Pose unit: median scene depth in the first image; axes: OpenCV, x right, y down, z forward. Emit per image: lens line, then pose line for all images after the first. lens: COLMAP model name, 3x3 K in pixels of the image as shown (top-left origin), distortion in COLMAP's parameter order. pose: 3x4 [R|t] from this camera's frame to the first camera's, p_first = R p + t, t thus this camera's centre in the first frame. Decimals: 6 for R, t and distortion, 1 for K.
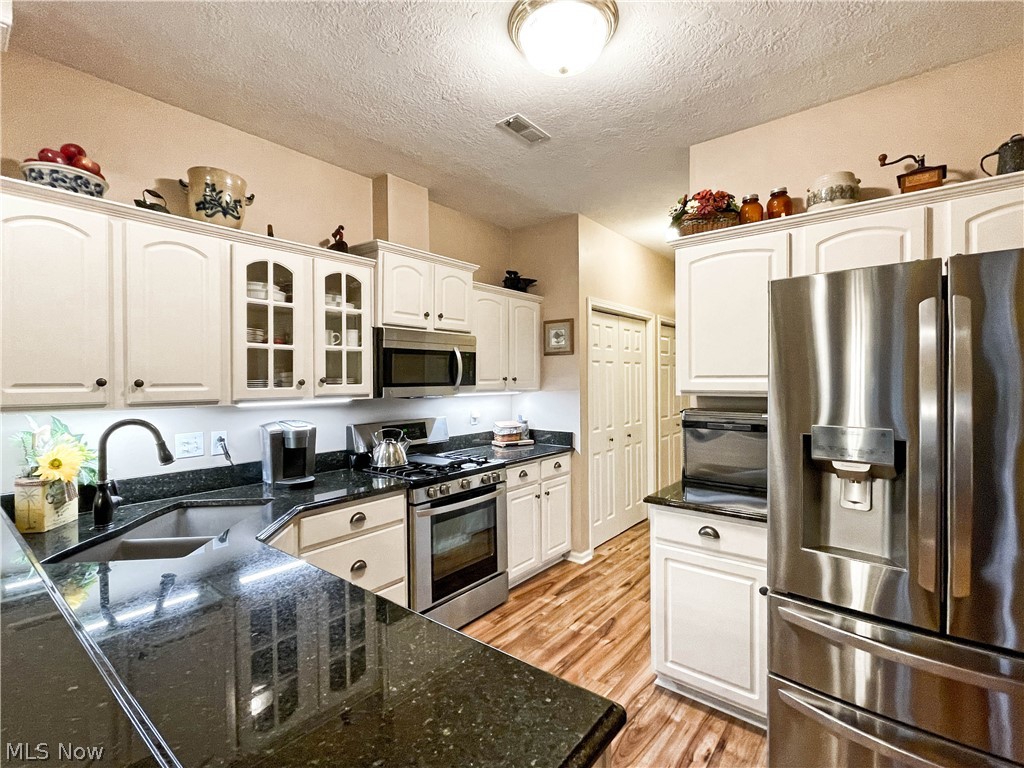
lens RADIAL K [[475.8, 0, 513.7], [0, 475.8, 382.4], [0, 0, 1]] dist [-0.000060, -0.000005]
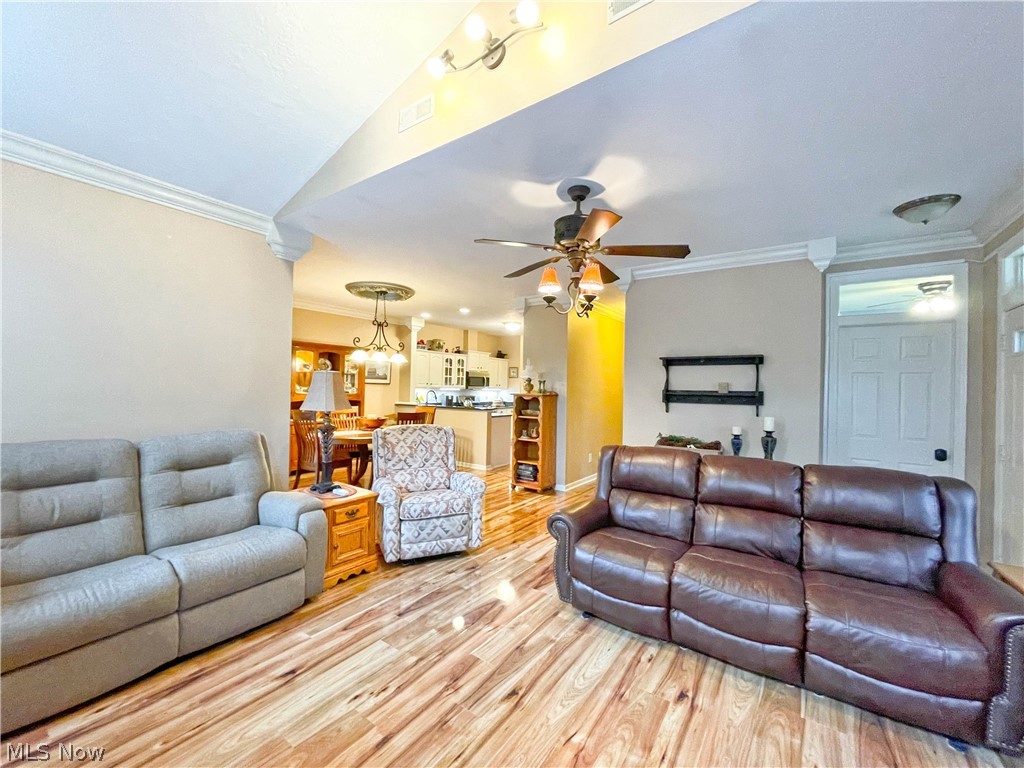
lens RADIAL K [[414.6, 0, 511.3], [0, 414.6, 386.0], [0, 0, 1]] dist [0.000512, 0.000026]
pose [[0.998210, 0.021754, 0.055713, -0.106776], [-0.021210, 0.999722, -0.010341, 0.037861], [-0.055923, 0.009141, 0.998393, -2.577922]]
